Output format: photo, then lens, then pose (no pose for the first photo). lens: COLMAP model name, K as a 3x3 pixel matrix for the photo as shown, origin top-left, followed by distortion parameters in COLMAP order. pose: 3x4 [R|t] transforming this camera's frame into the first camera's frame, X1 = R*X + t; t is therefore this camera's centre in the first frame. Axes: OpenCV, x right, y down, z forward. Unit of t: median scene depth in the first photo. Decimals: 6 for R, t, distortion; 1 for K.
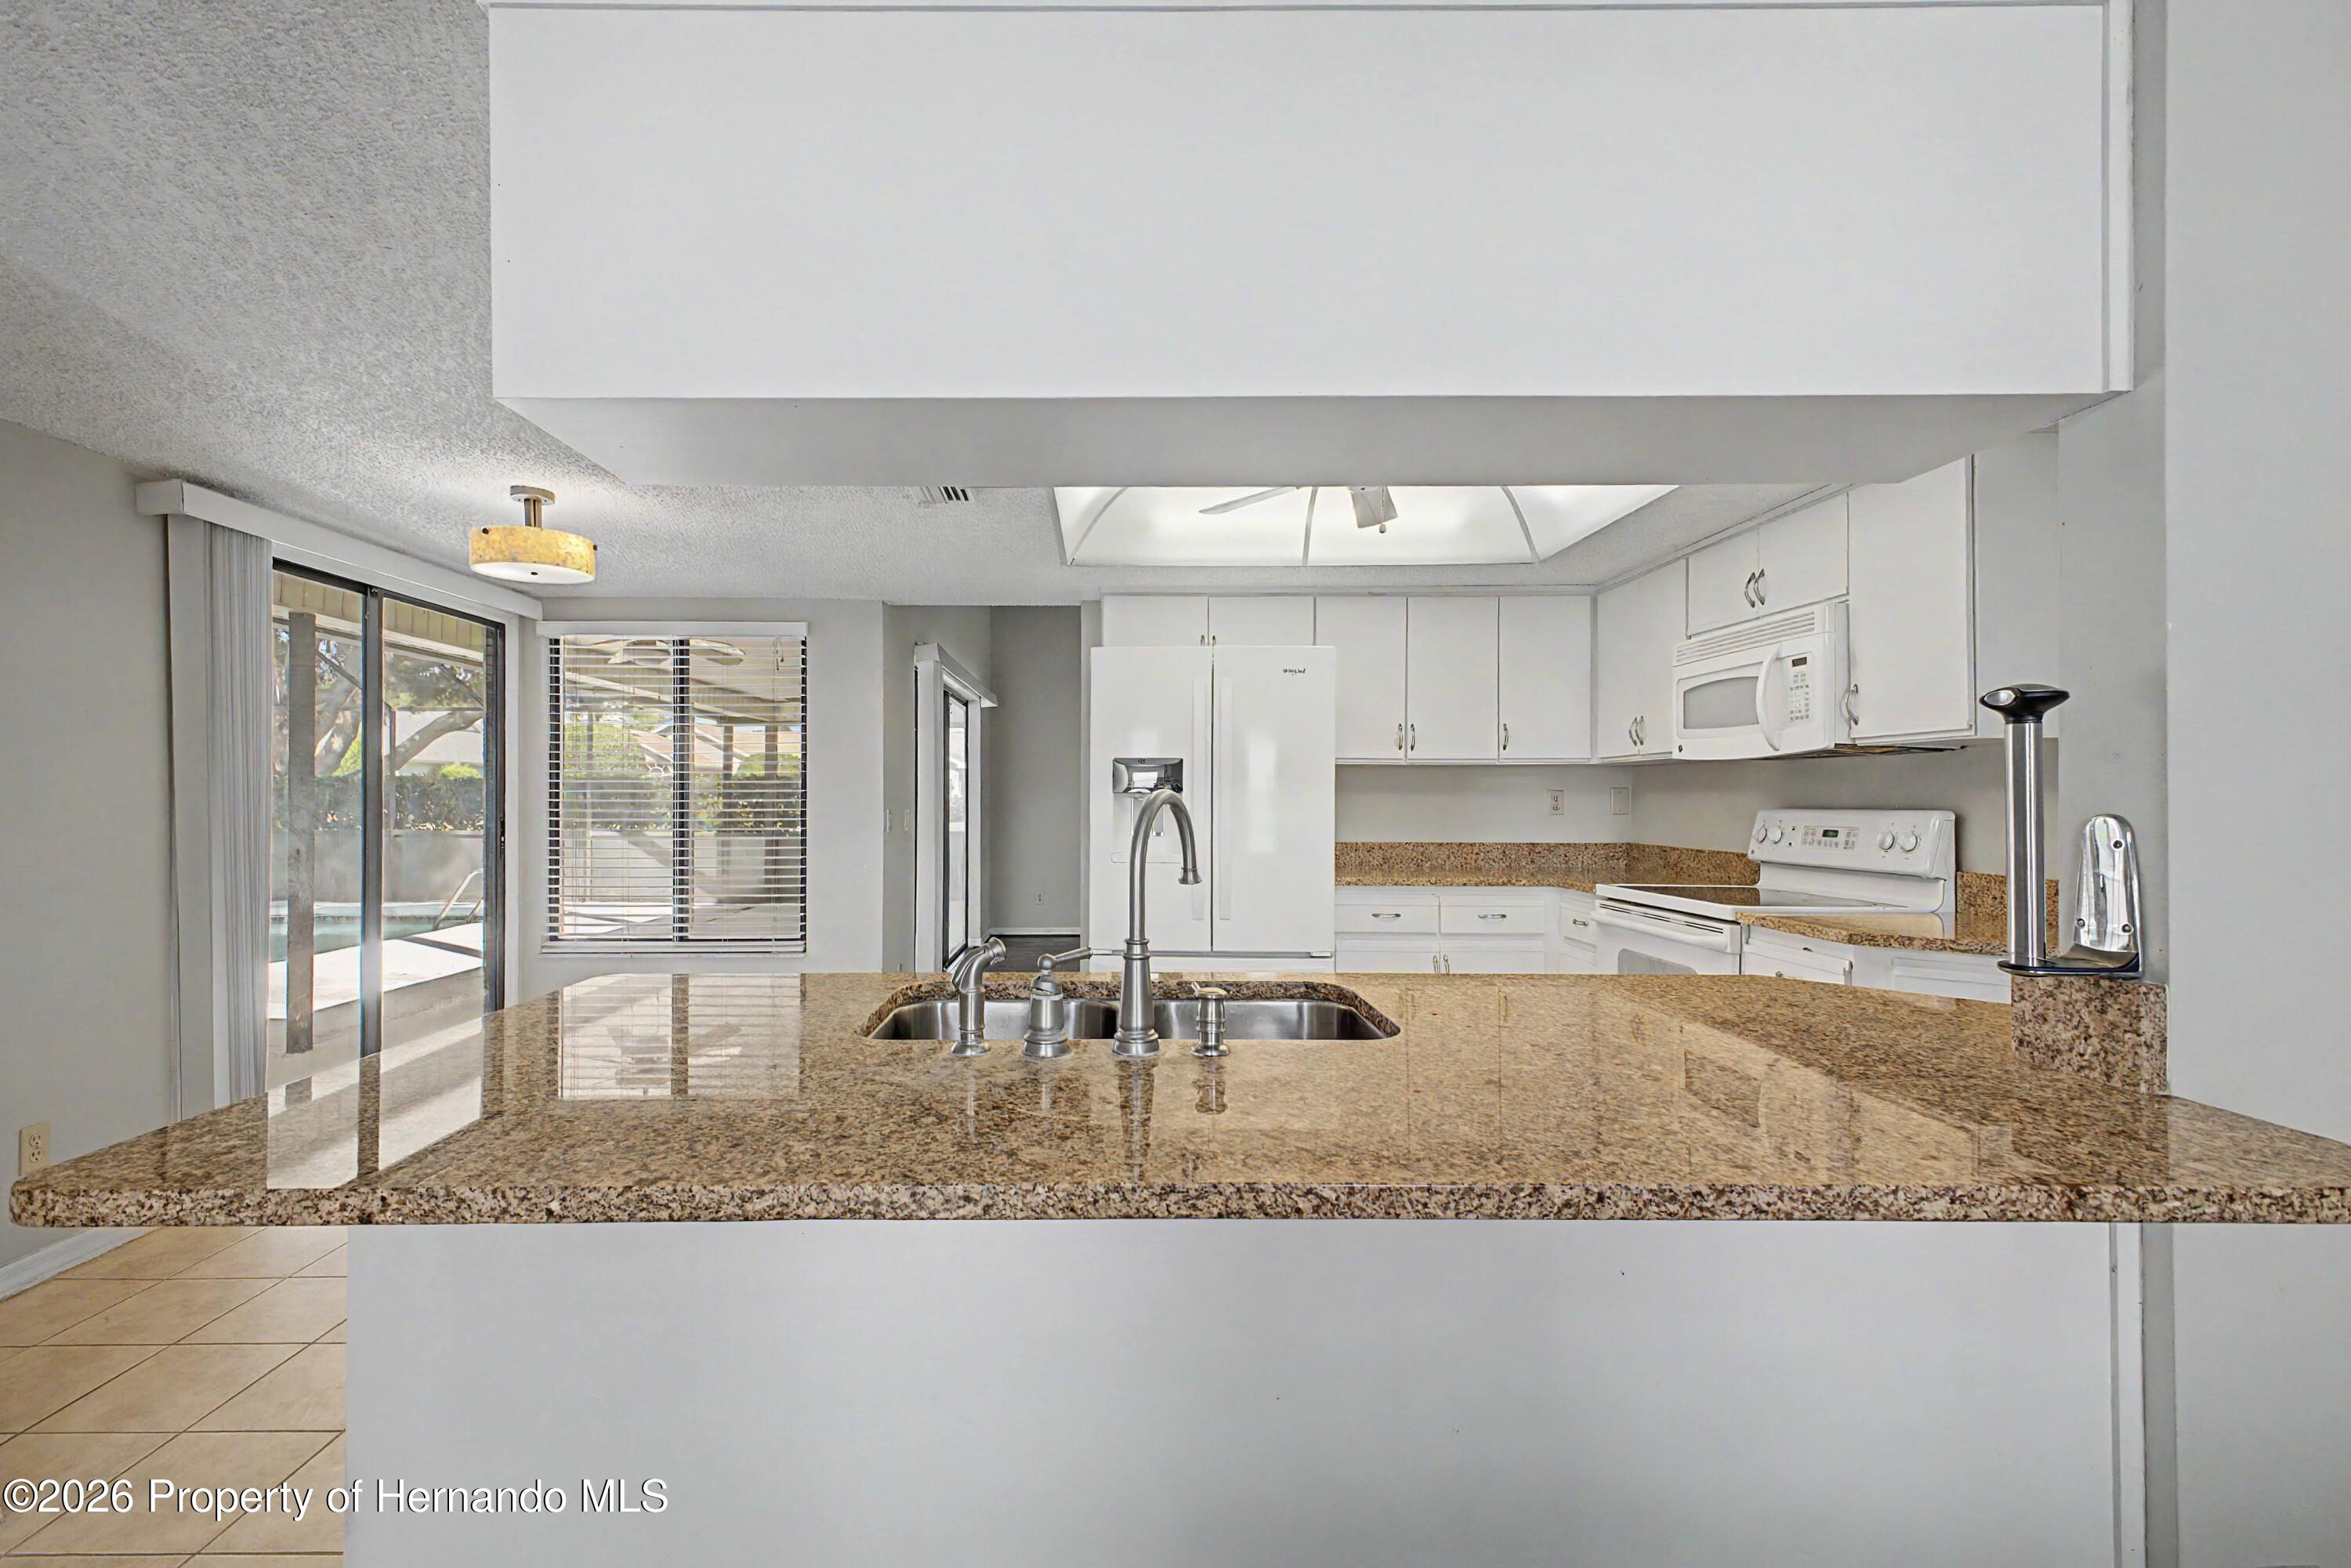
lens RADIAL K [[973.8, 0, 1117.8], [0, 973.8, 789.6], [0, 0, 1]] dist [0.000944, 0.000009]
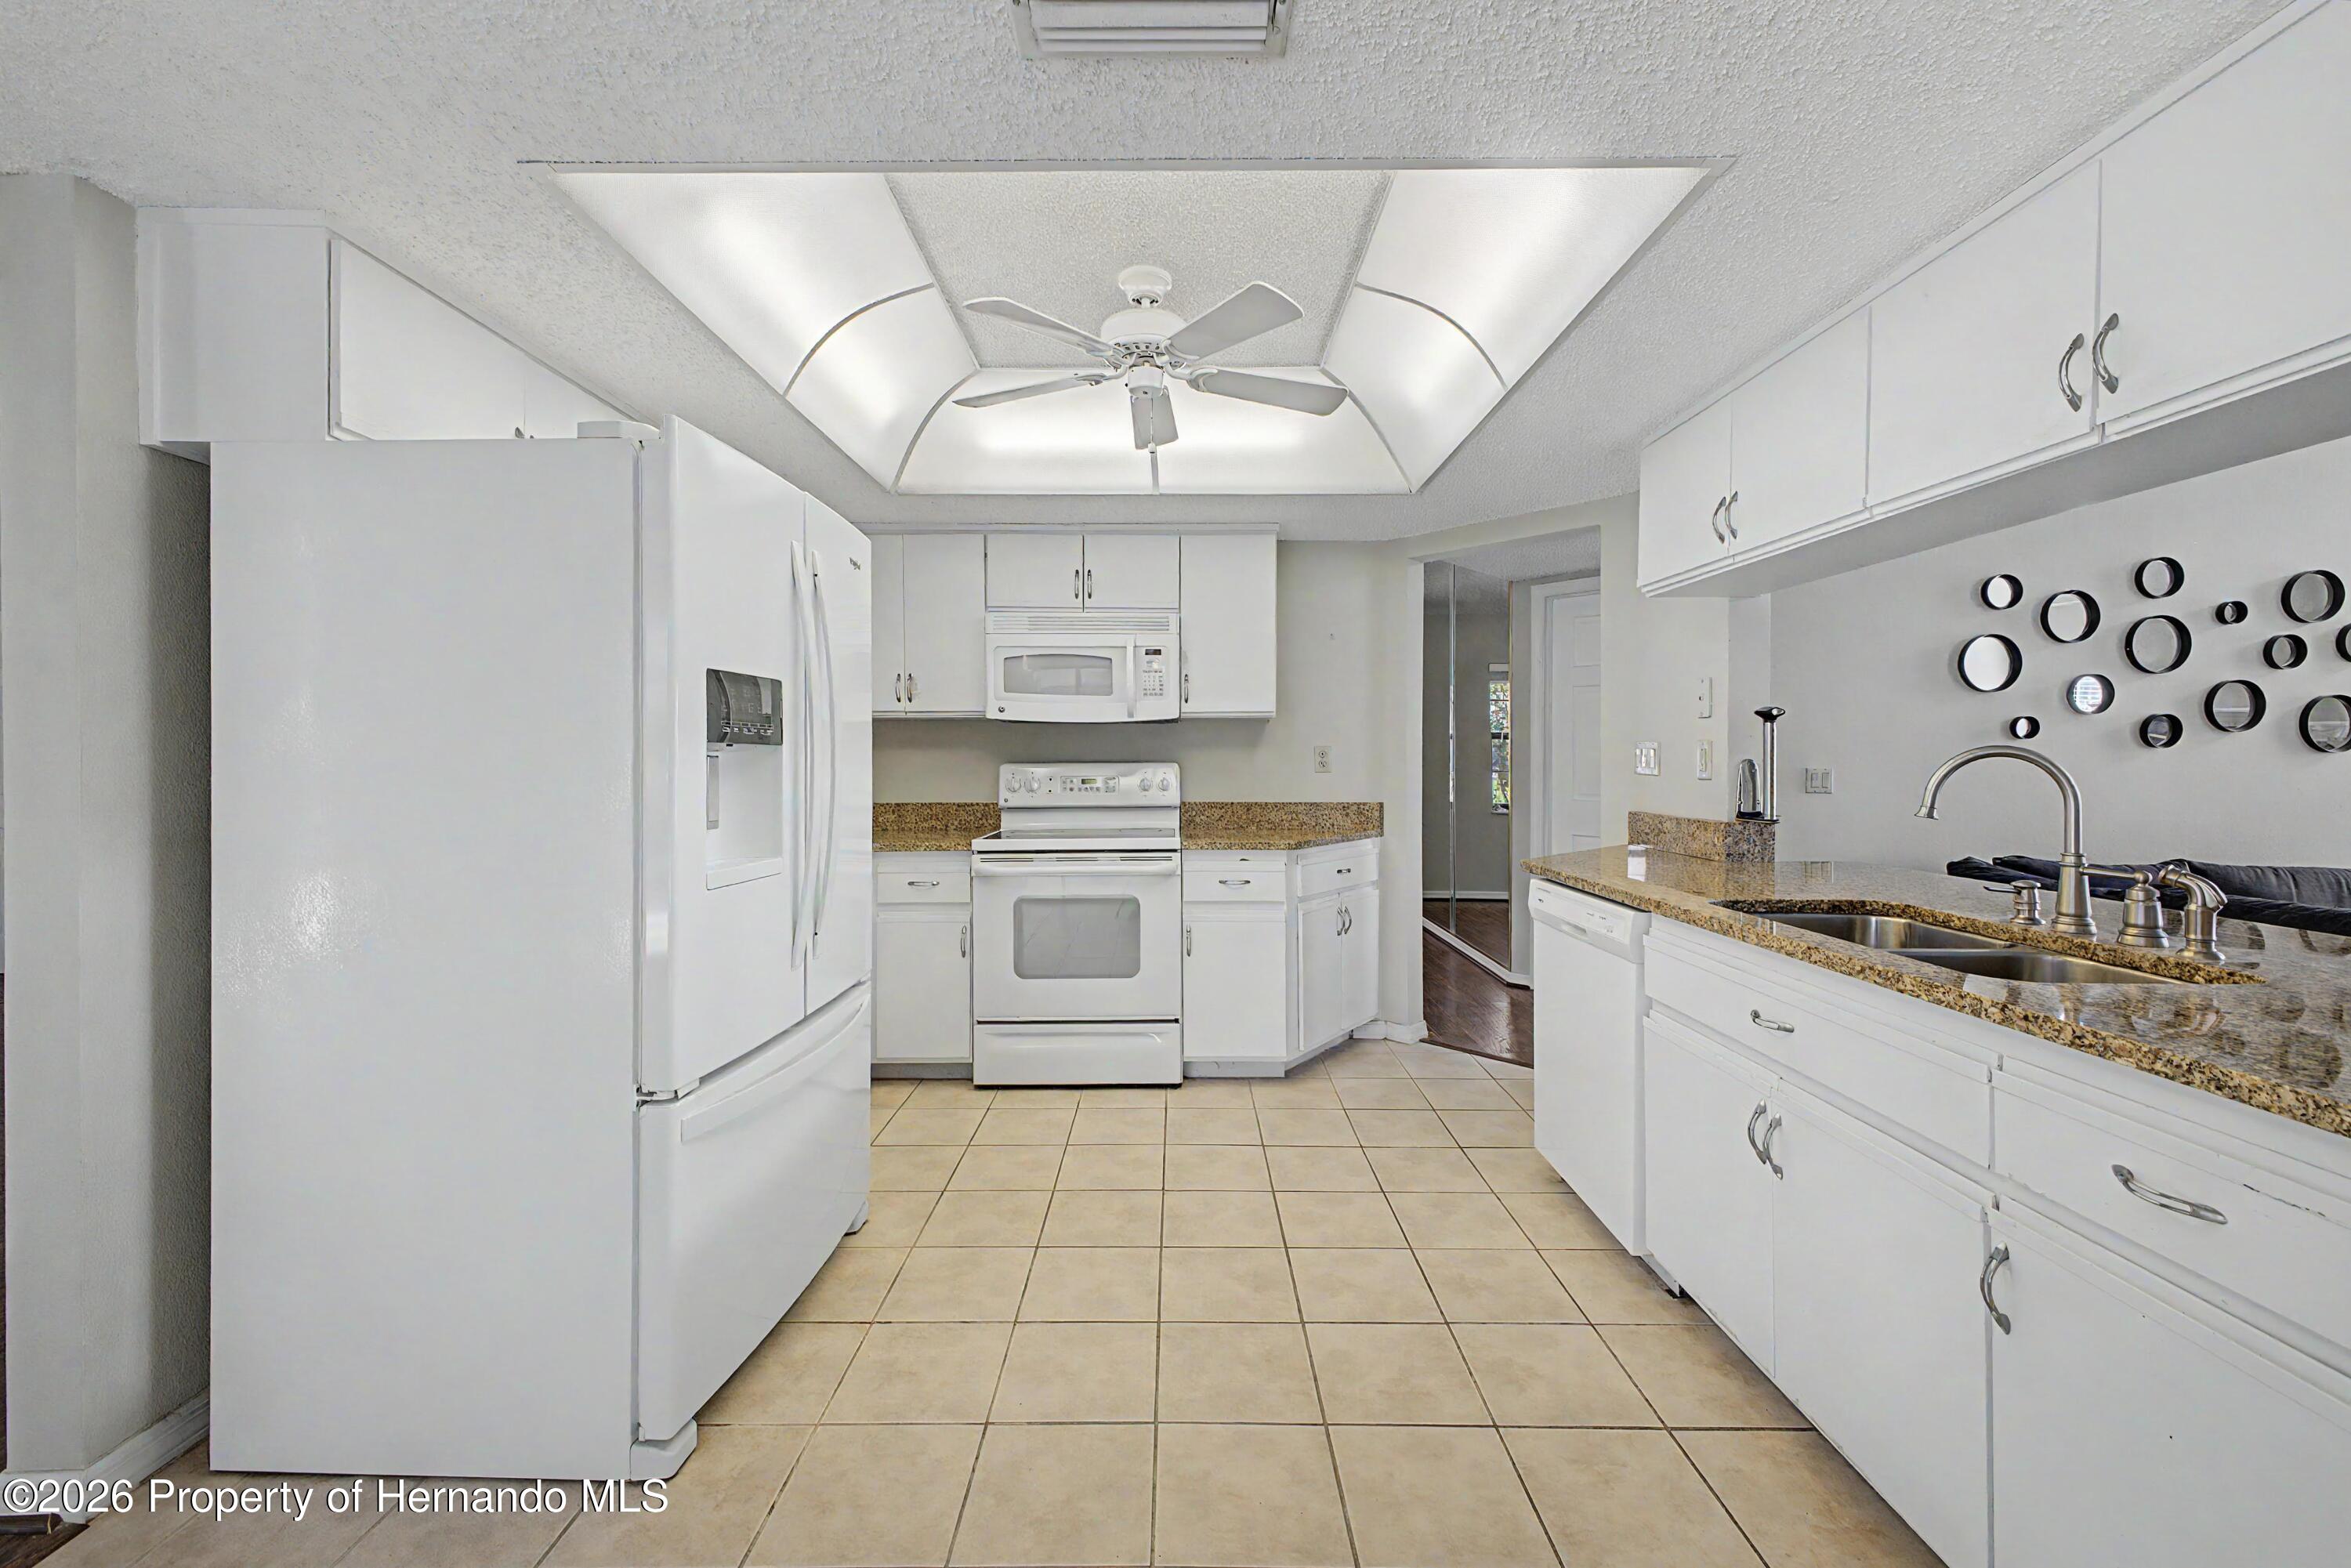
lens RADIAL K [[975.3, 0, 1171.7], [0, 975.3, 761.2], [0, 0, 1]] dist [0.022751, 0.000127]
pose [[0.001589, -0.007770, 0.999969, -0.515279], [-0.005722, 0.999953, 0.007779, 0.006270], [-0.999982, -0.005734, 0.001545, 0.788490]]
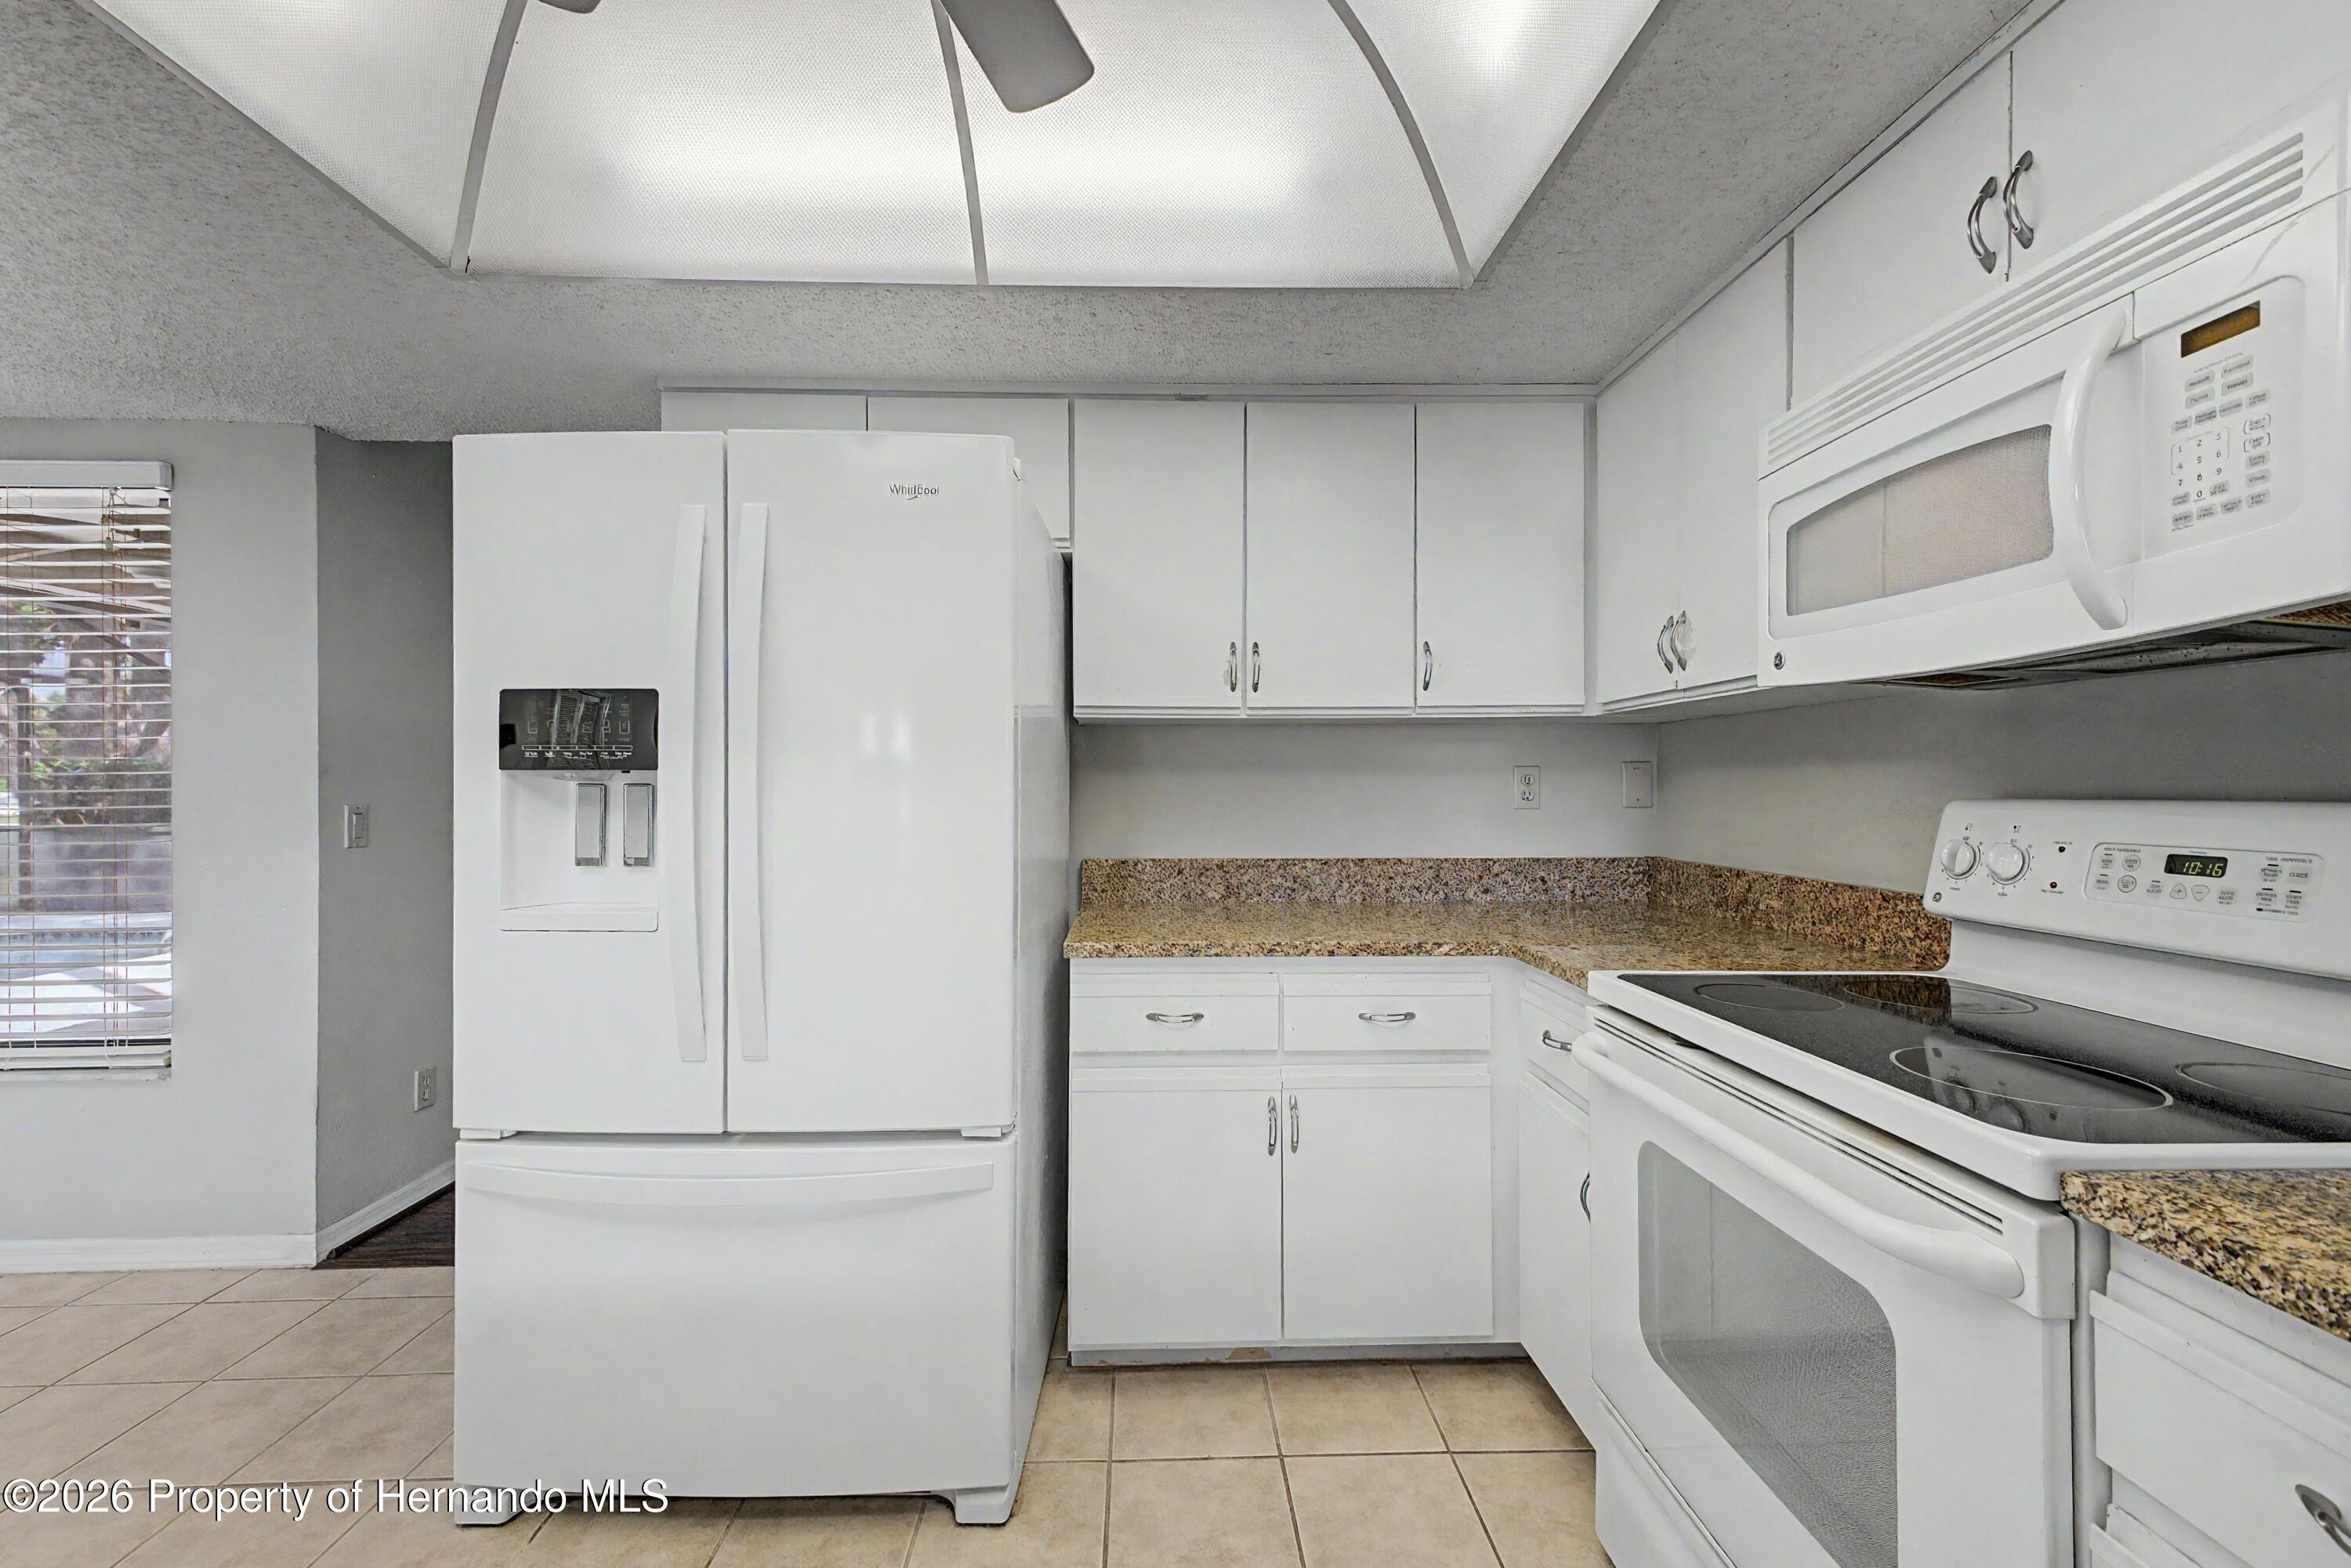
lens RADIAL K [[942.9, 0, 1175.5], [0, 942.9, 784.0], [0, 0, 1]] dist [0.000363, -0.000083]
pose [[0.999612, -0.005163, 0.027373, 0.290576], [0.004986, 0.999966, 0.006531, 0.008274], [-0.027406, -0.006392, 0.999604, 0.574290]]
